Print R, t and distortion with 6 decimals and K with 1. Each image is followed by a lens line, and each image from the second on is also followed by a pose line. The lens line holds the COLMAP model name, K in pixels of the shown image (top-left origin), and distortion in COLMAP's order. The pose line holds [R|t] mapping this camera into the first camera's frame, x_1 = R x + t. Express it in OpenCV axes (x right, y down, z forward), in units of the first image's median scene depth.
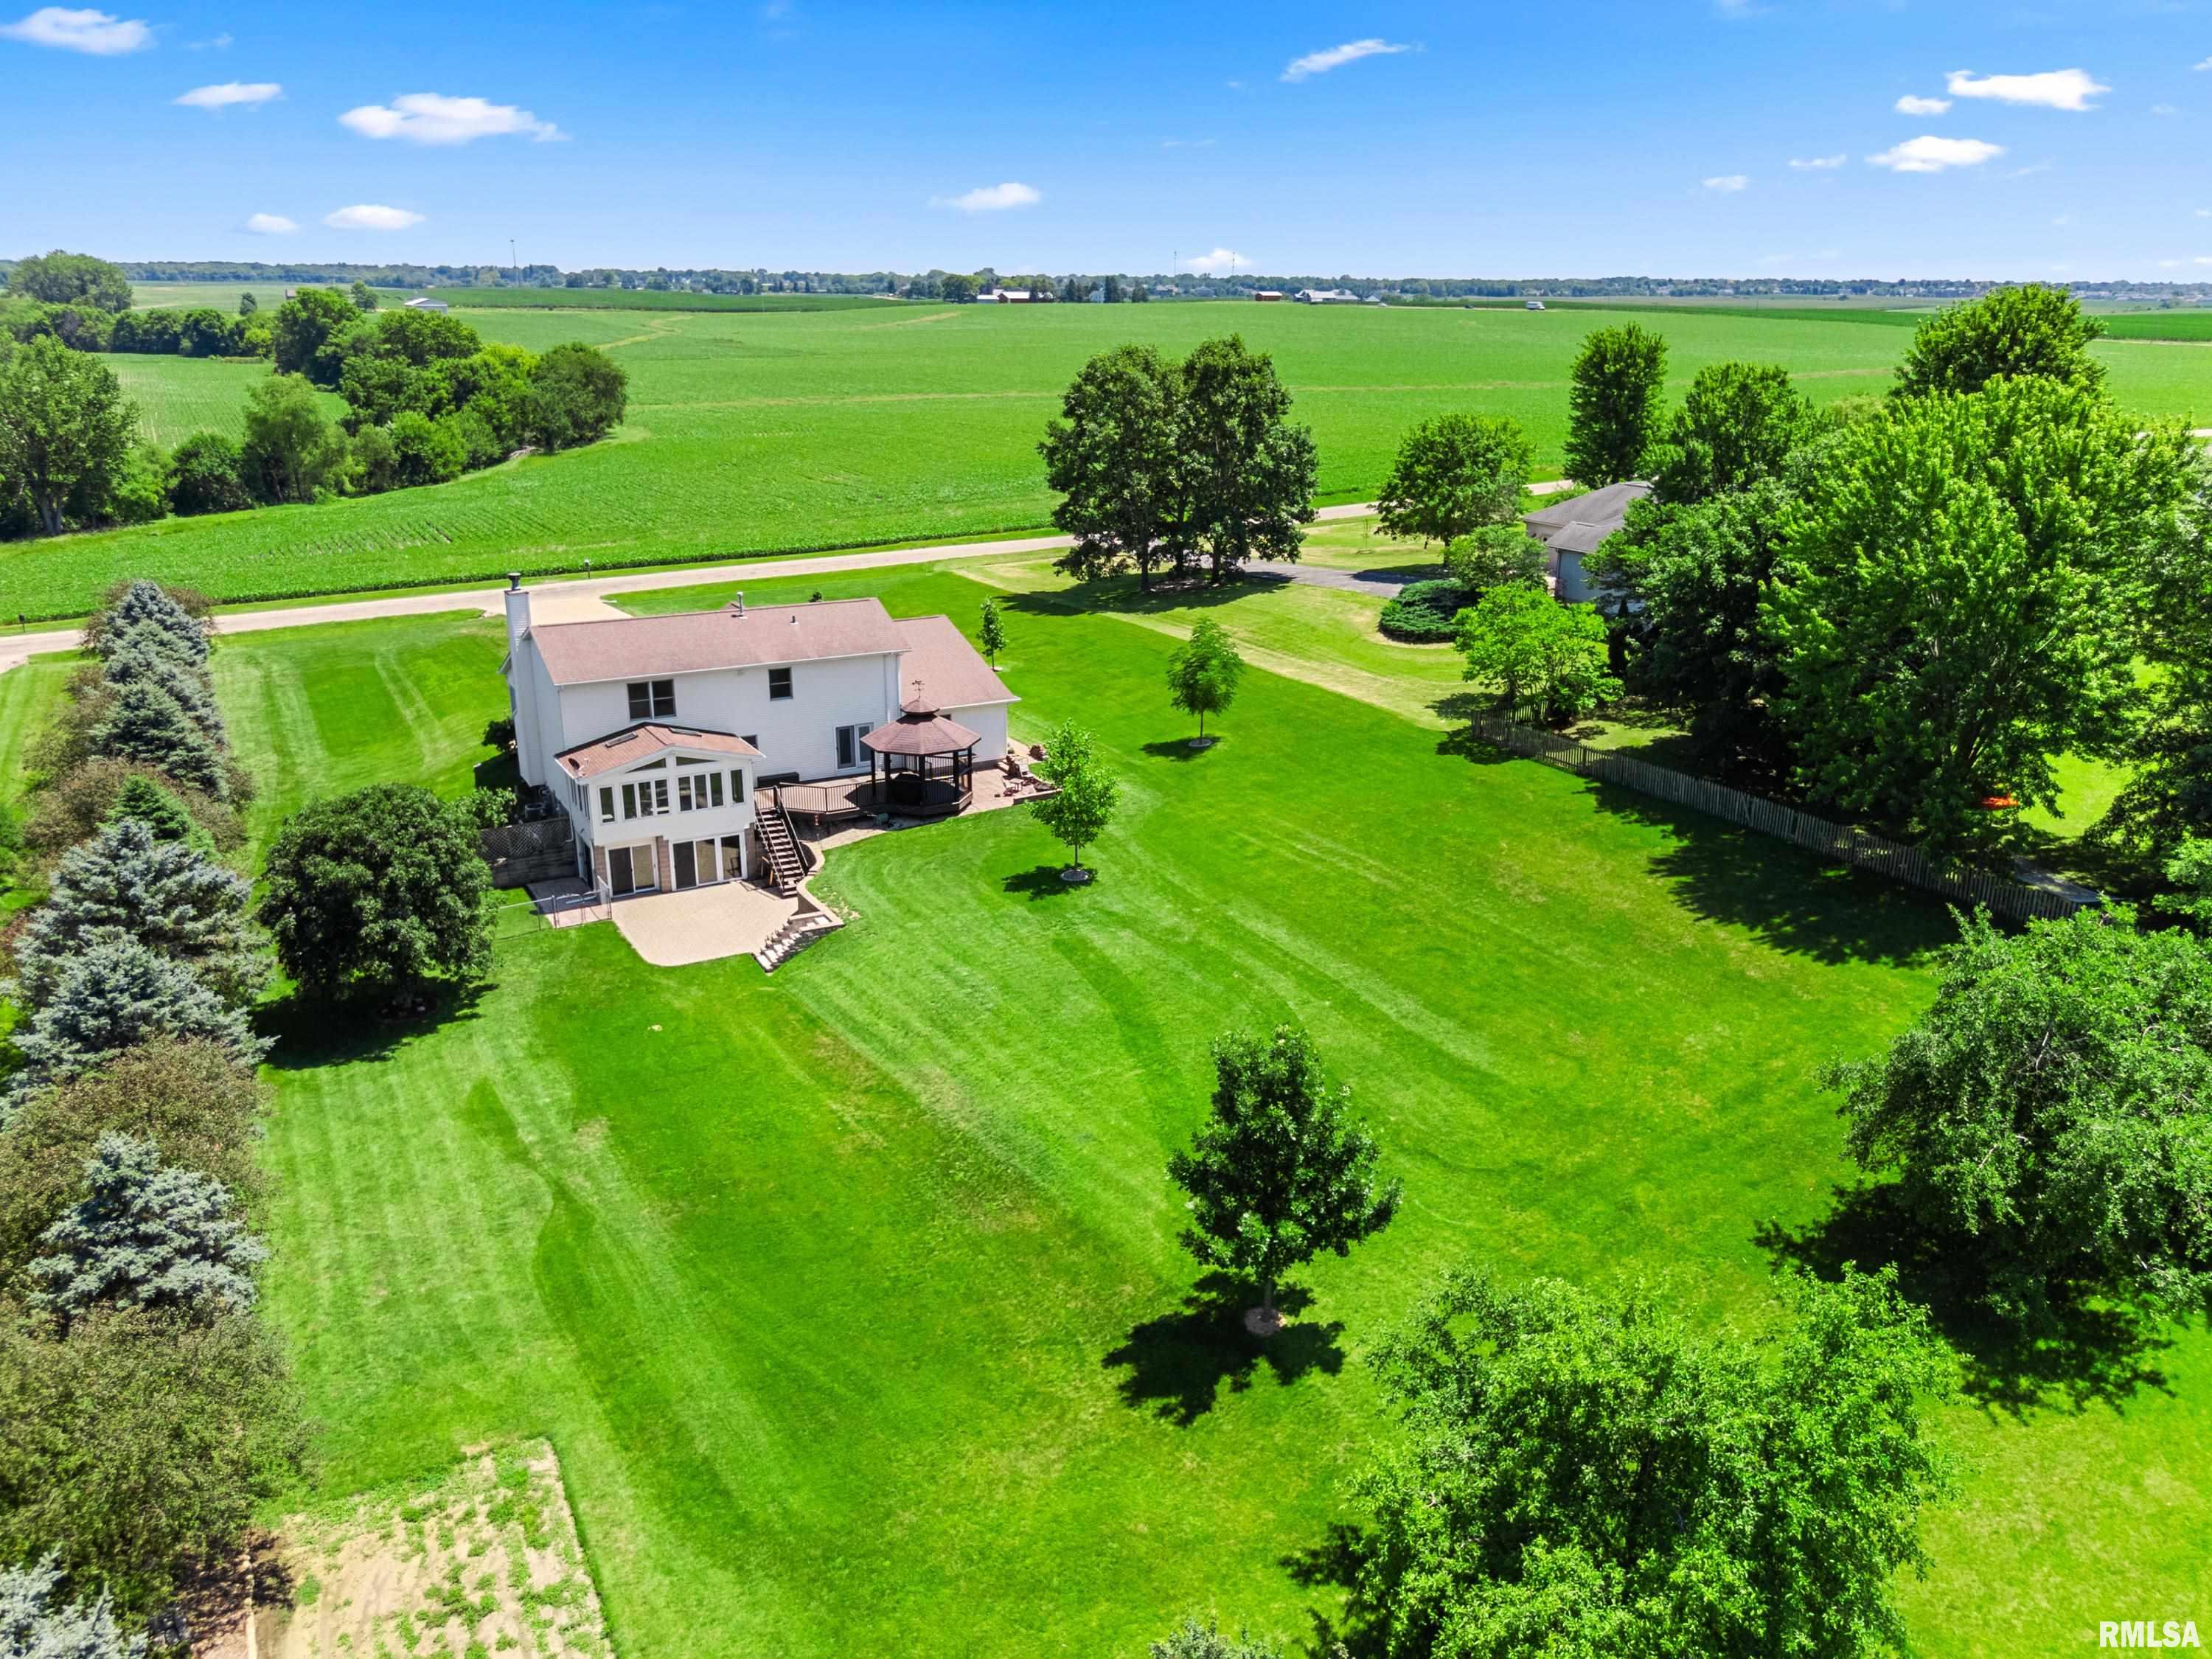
lens RADIAL K [[1632.4, 0, 1106.0], [0, 1632.4, 829.5], [0, 0, 1]] dist [0.064001, -0.060730]
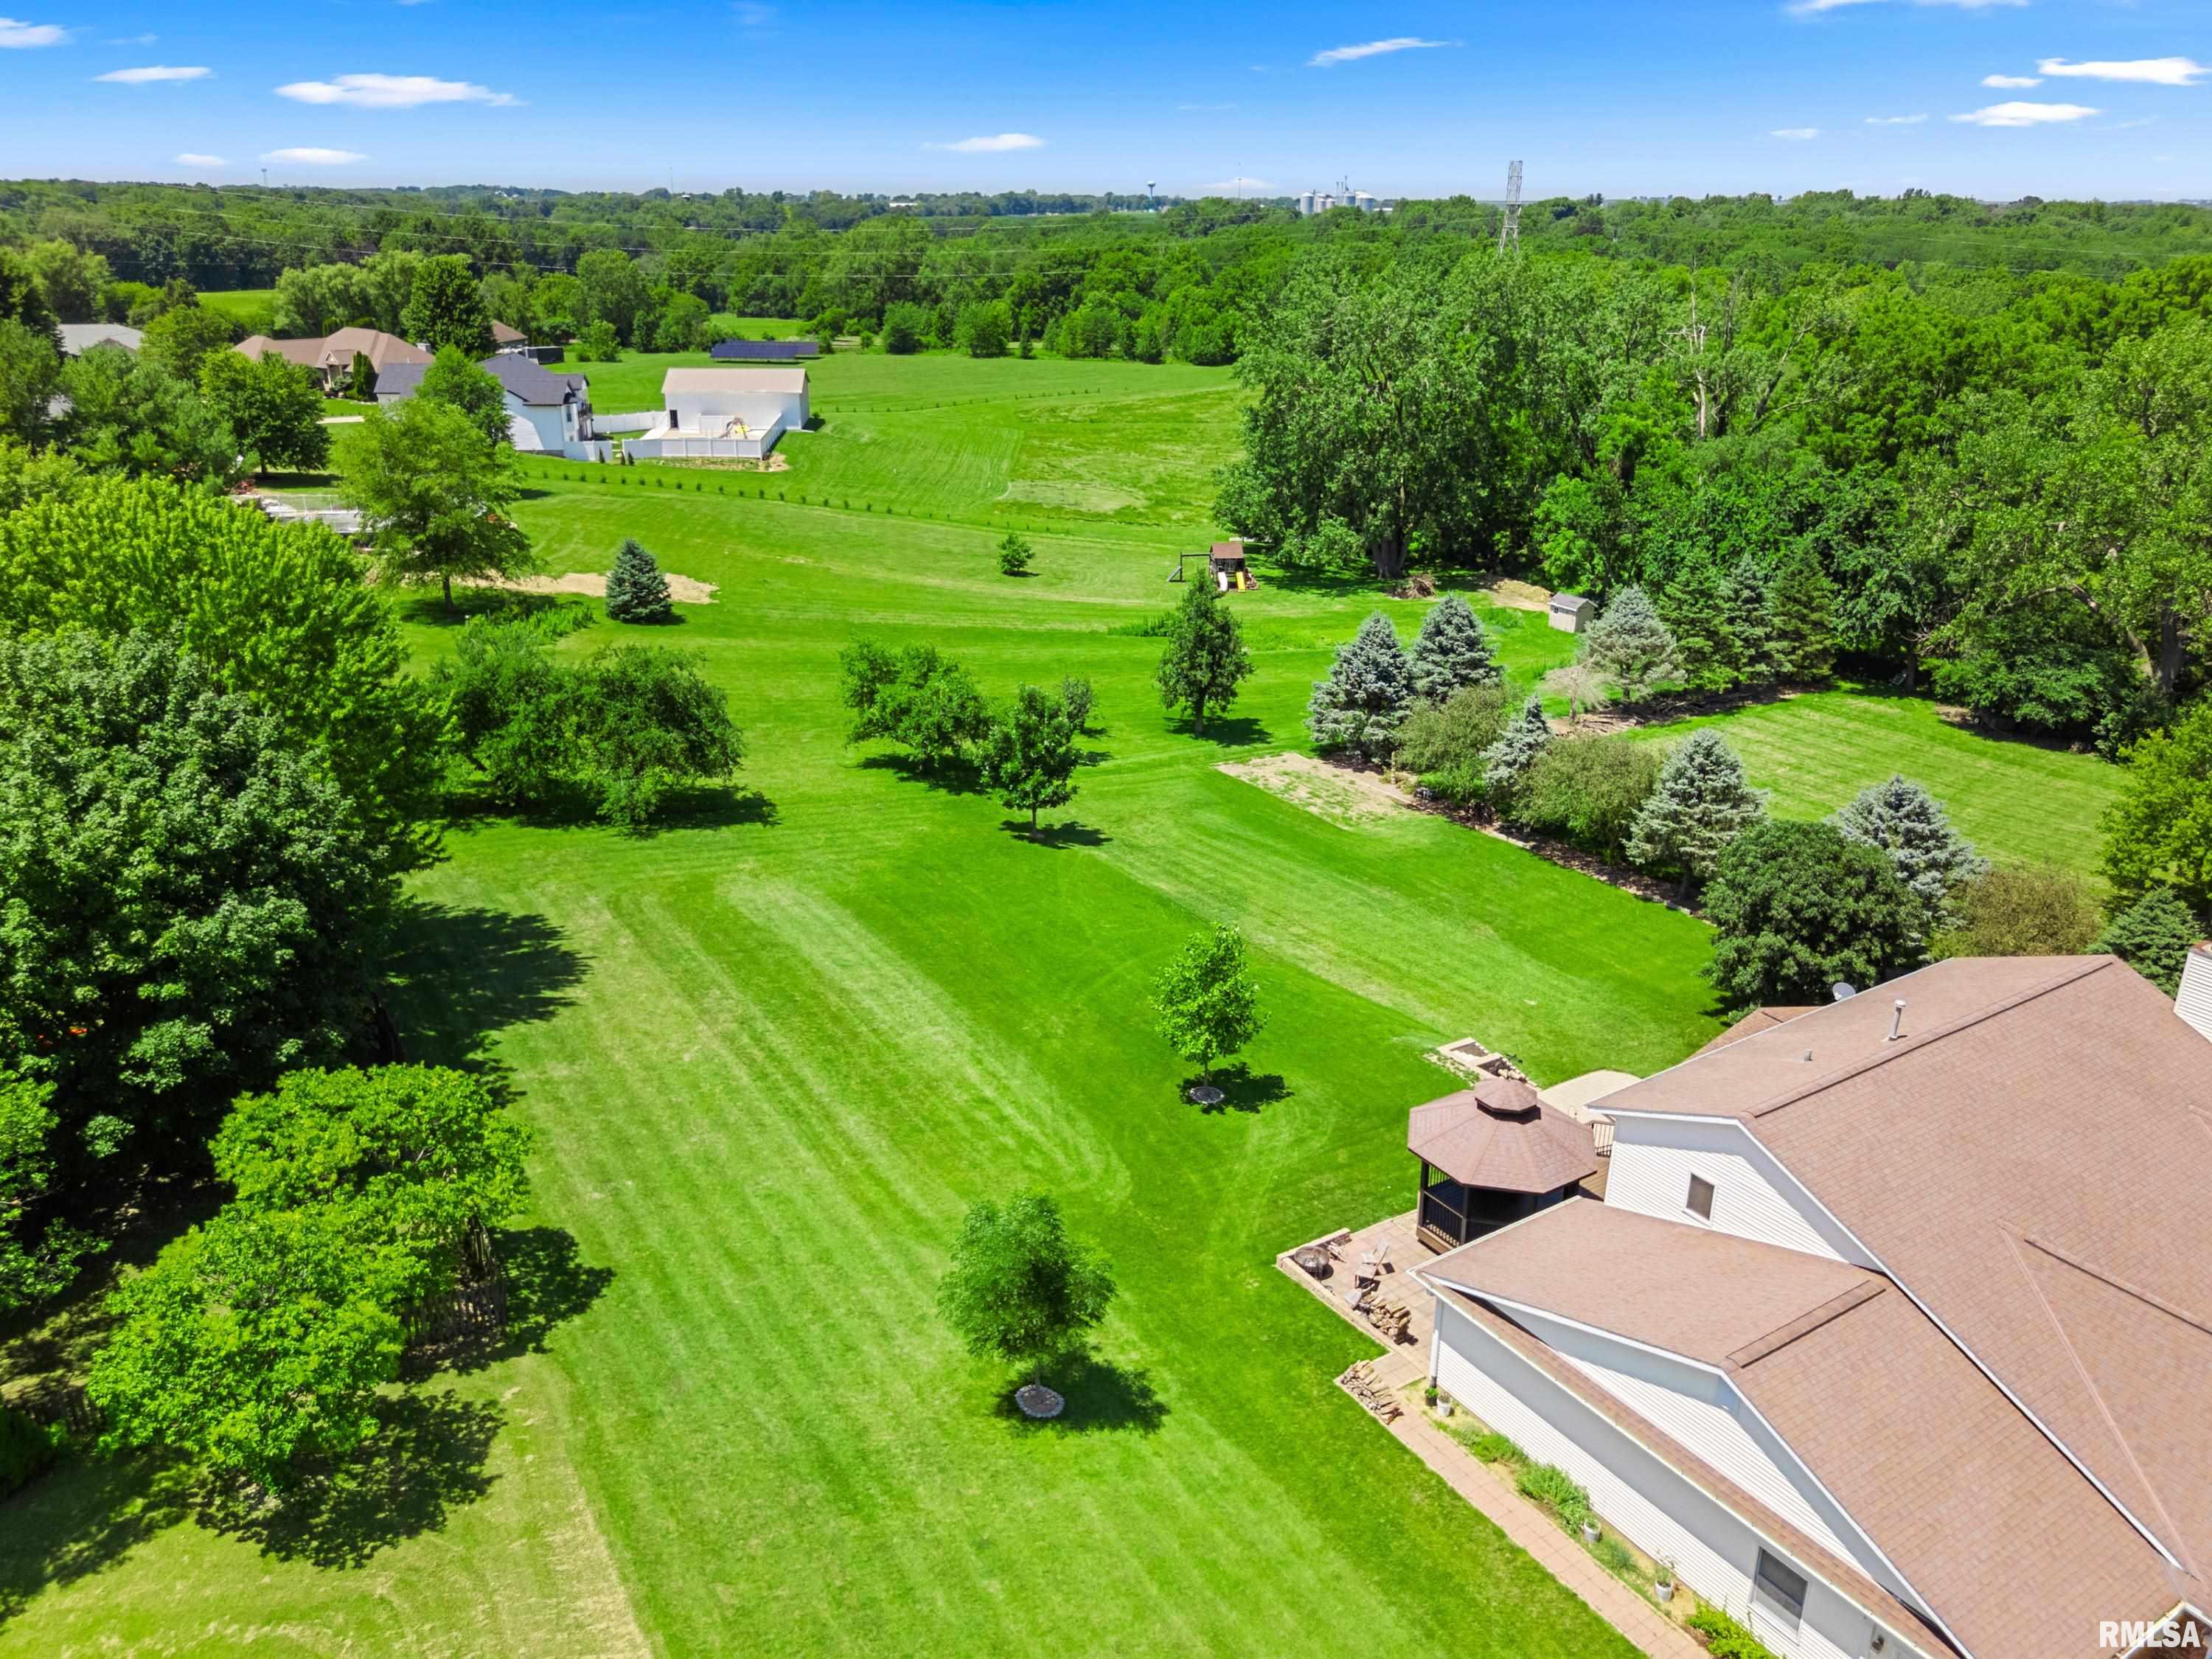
lens RADIAL K [[1632.4, 0, 1106.0], [0, 1632.4, 829.5], [0, 0, 1]] dist [0.064001, -0.060730]
pose [[-0.998147, 0.014214, -0.059159, 0.074870], [-0.025845, 0.781185, 0.623765, -0.572151], [0.055080, 0.624138, -0.779370, 1.504402]]
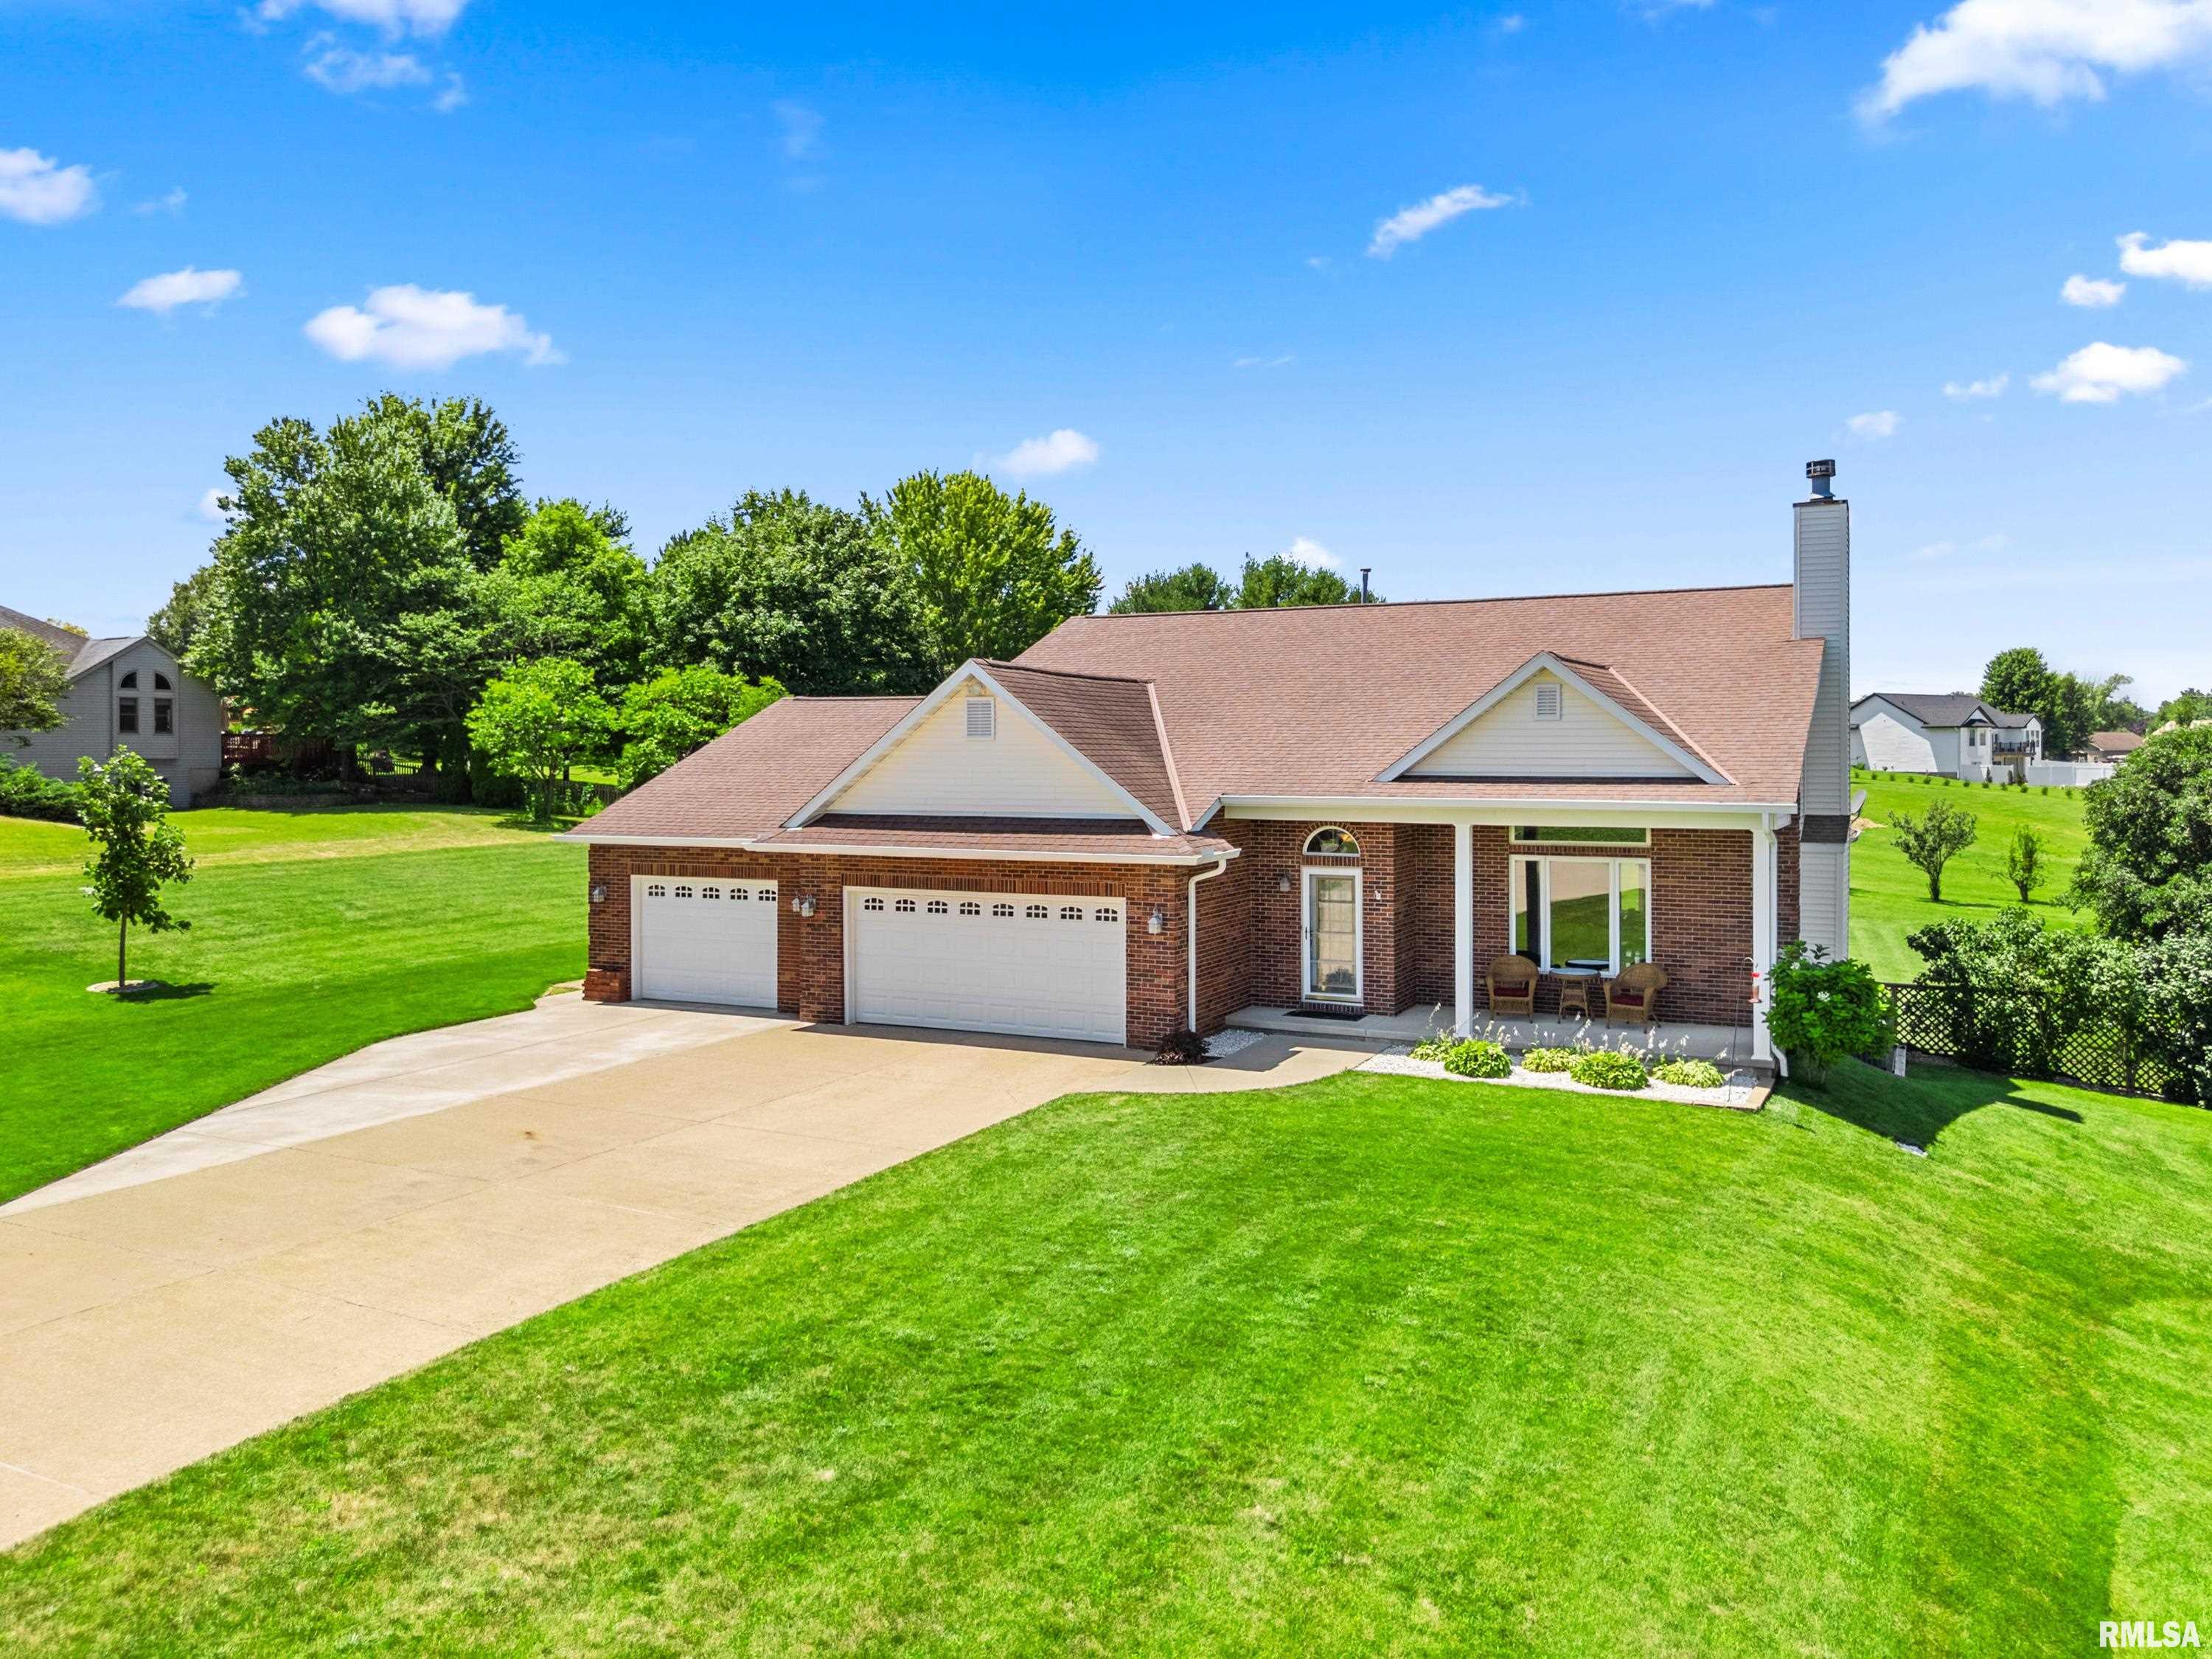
lens RADIAL K [[1663.7, 0, 1116.4], [0, 1663.7, 754.6], [0, 0, 1]] dist [0.057307, -0.010132]
pose [[-0.564032, -0.003868, 0.825744, -0.640530], [0.254075, 0.950663, 0.178002, -0.217392], [-0.785693, 0.310200, -0.535222, 1.458268]]
